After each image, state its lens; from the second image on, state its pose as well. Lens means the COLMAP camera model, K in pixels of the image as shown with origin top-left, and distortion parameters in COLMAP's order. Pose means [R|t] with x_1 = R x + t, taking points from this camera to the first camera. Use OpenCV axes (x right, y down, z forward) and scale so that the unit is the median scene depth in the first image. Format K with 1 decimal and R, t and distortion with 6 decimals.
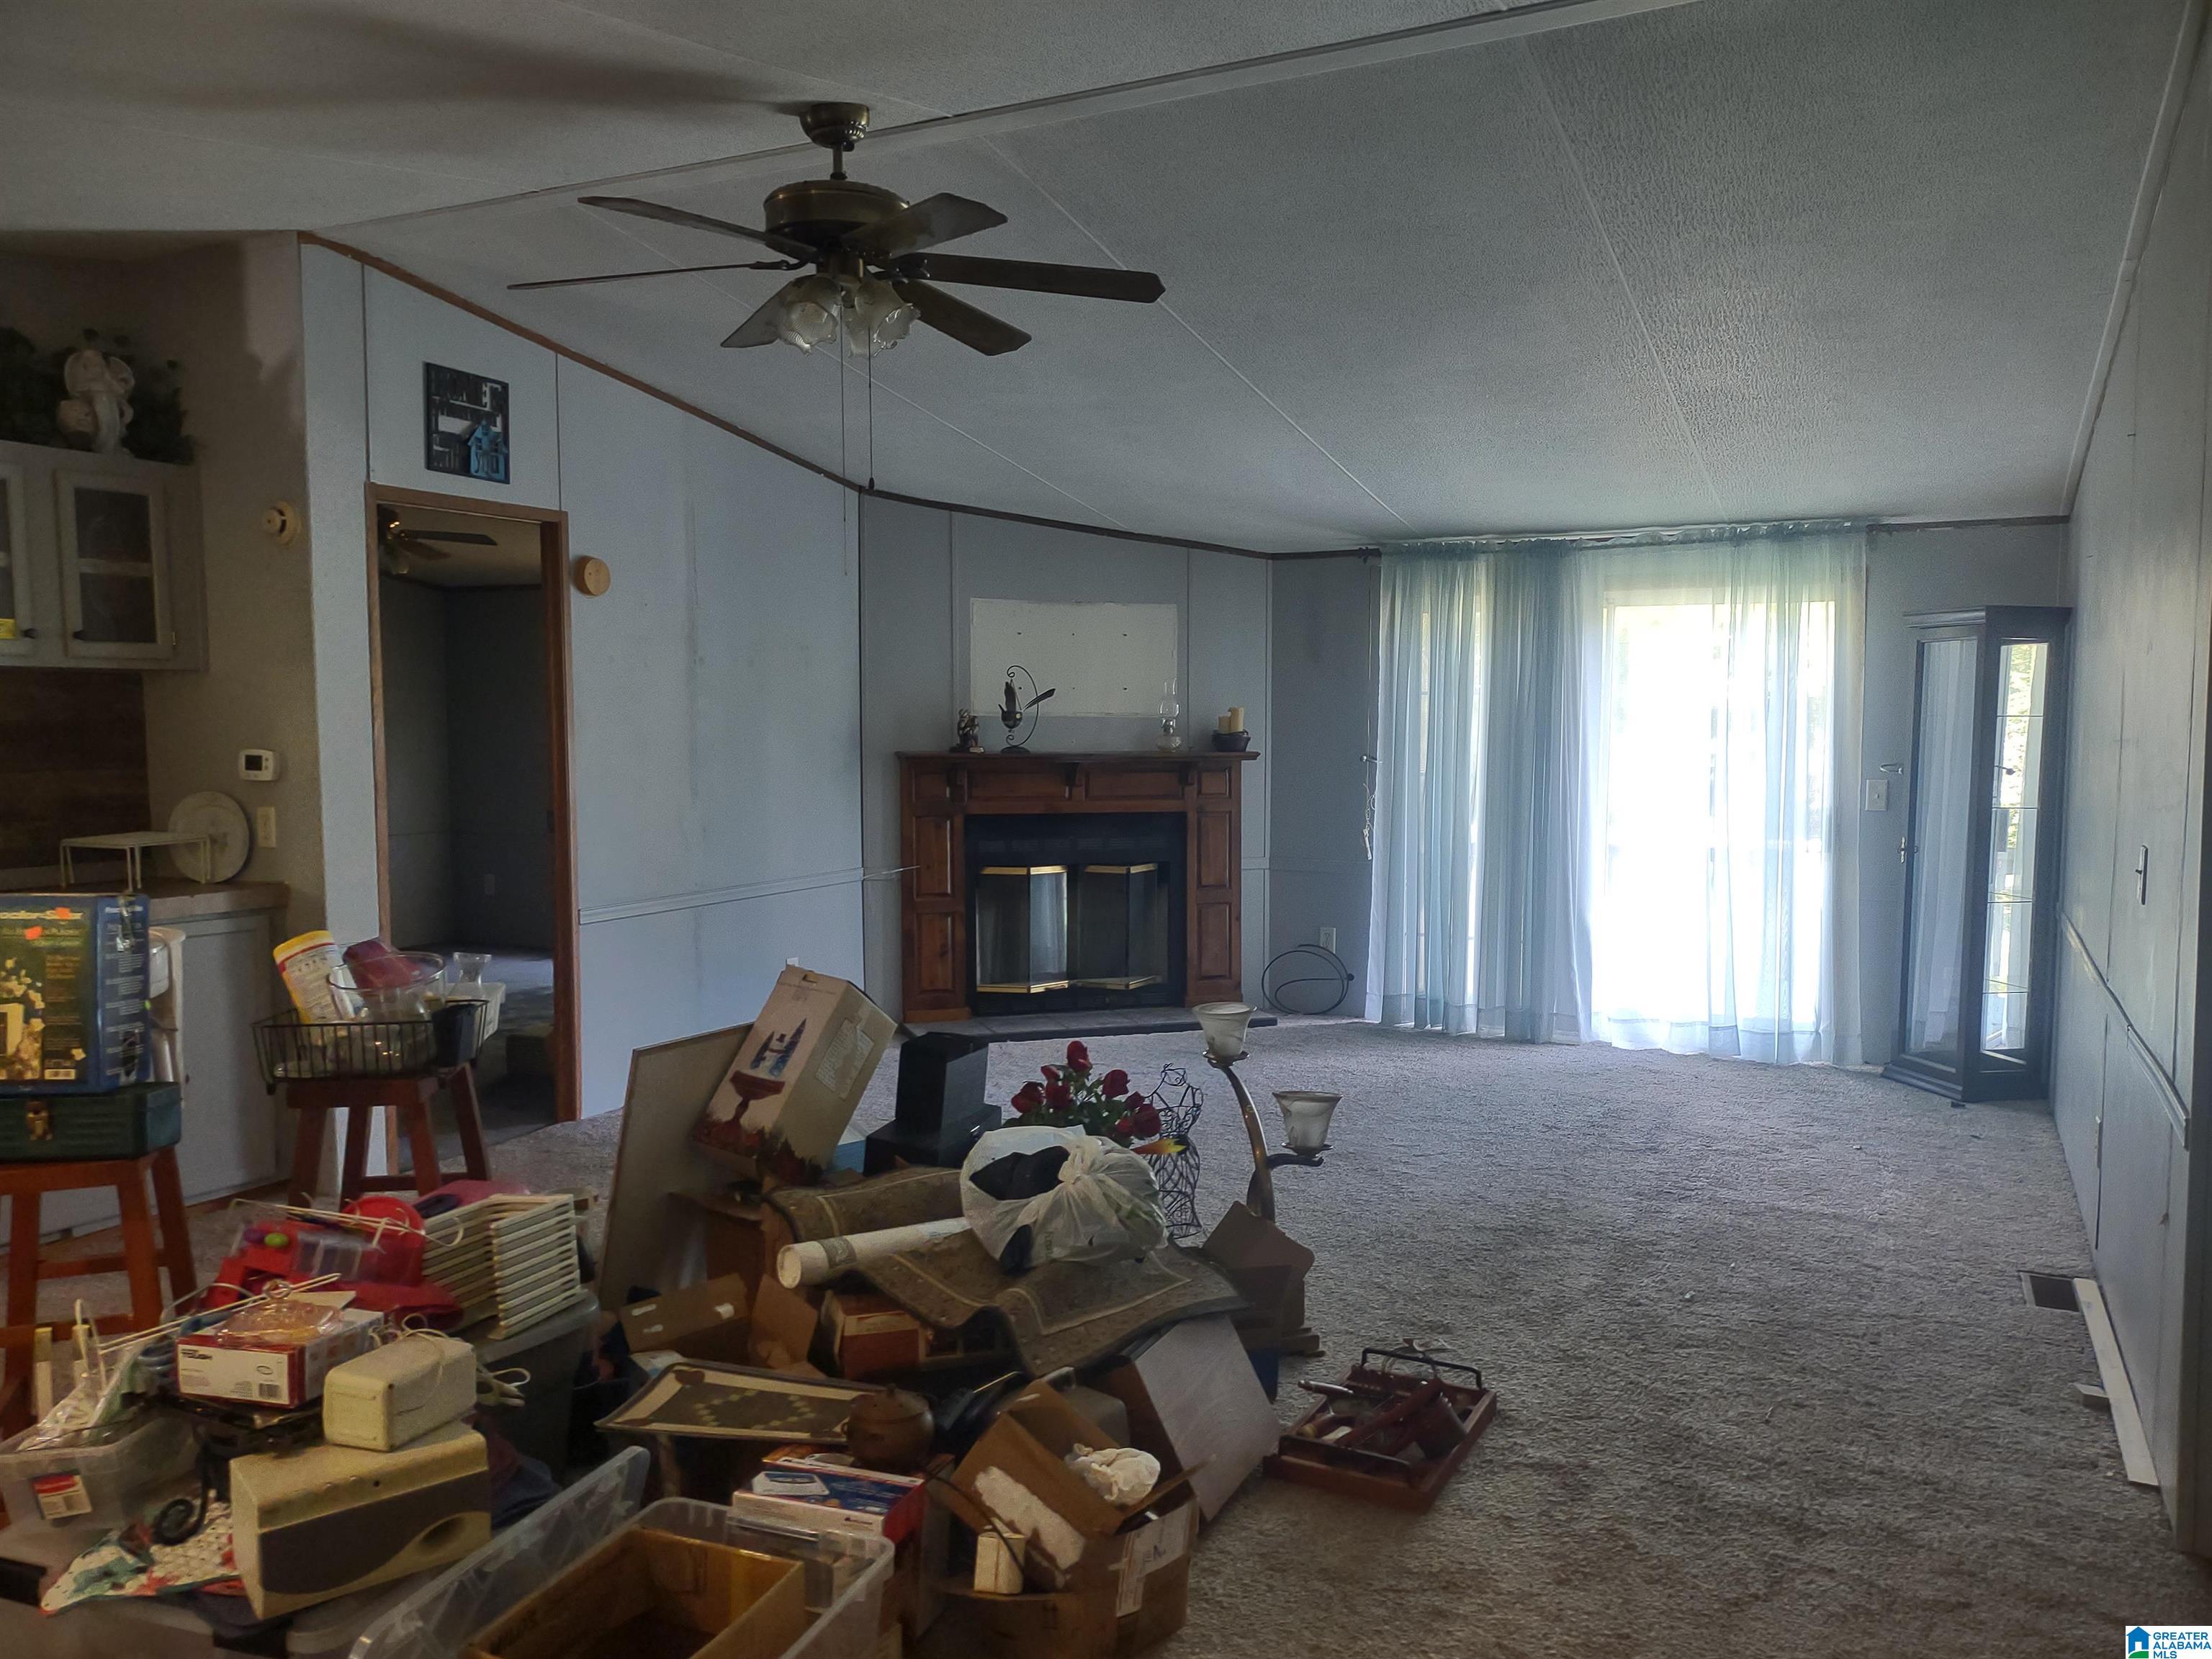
lens RADIAL K [[1606.2, 0, 1106.0], [0, 1606.2, 829.5], [0, 0, 1]] dist [0.033399, -0.100264]
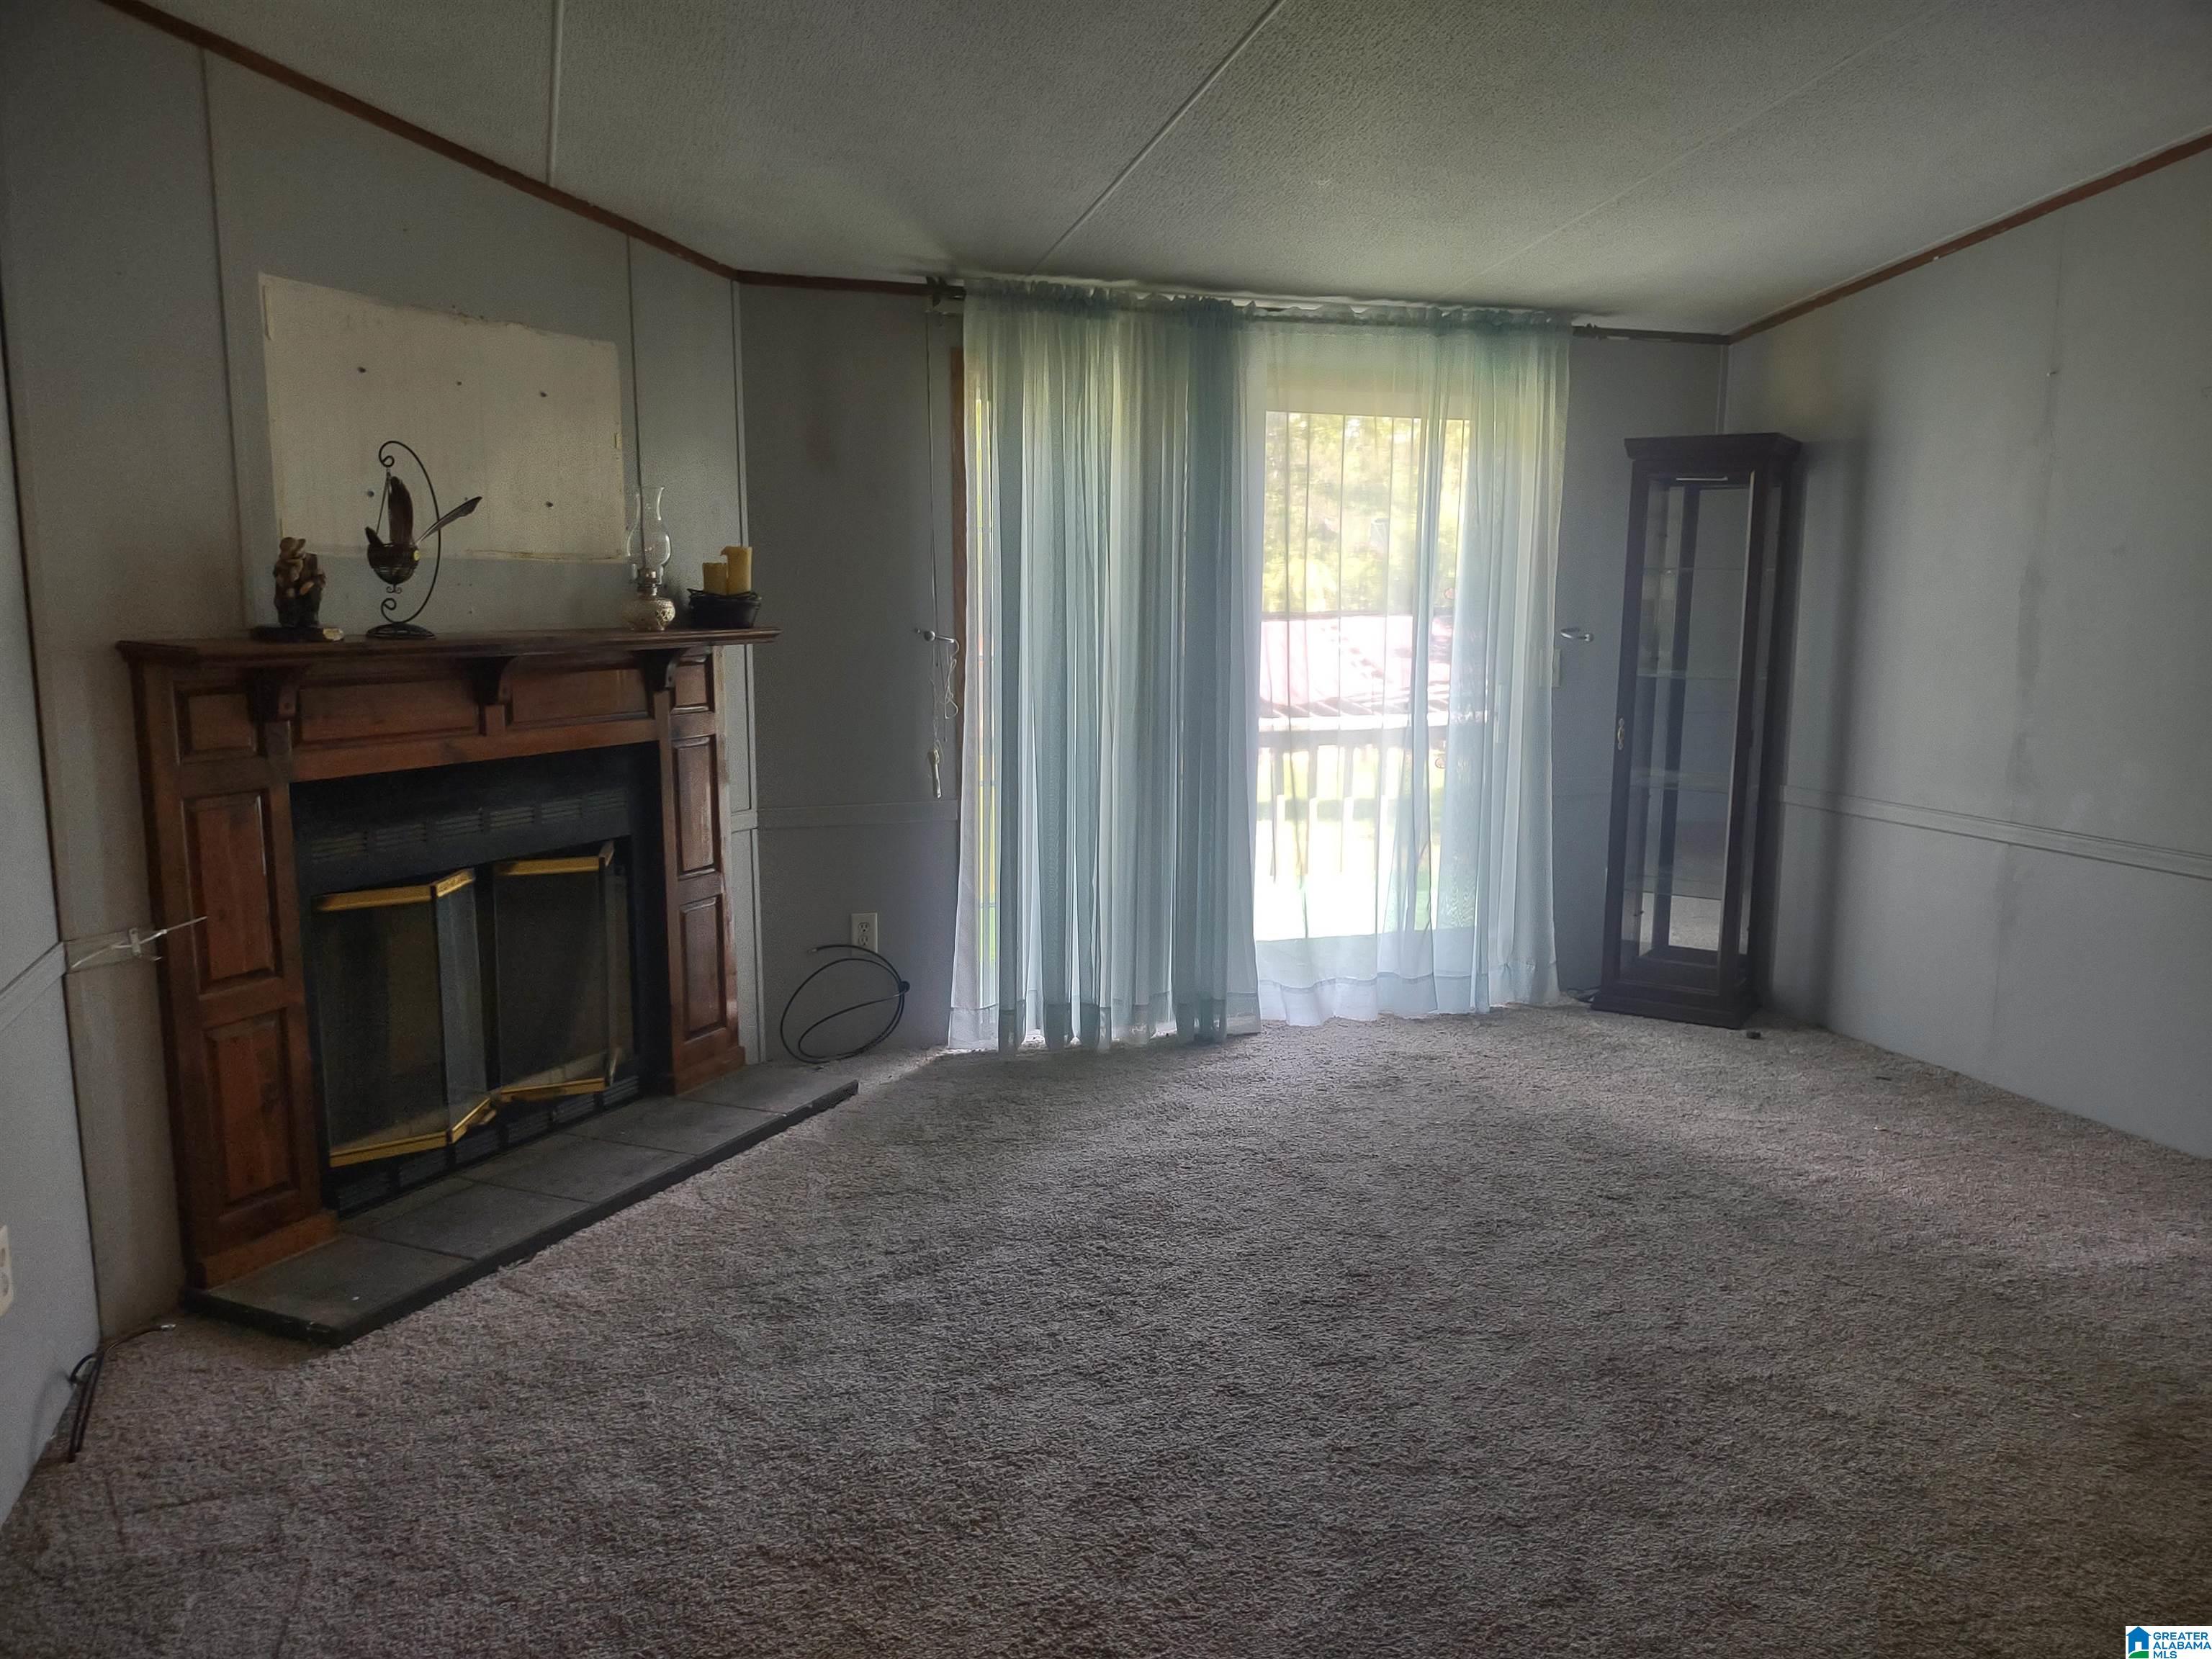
lens RADIAL K [[1606.2, 0, 1106.0], [0, 1606.2, 829.5], [0, 0, 1]] dist [0.033399, -0.100264]
pose [[0.696280, -0.106327, 0.709851, -0.245454], [0.048625, 0.993683, 0.101146, -0.030285], [-0.716121, -0.035910, 0.697052, 0.541499]]
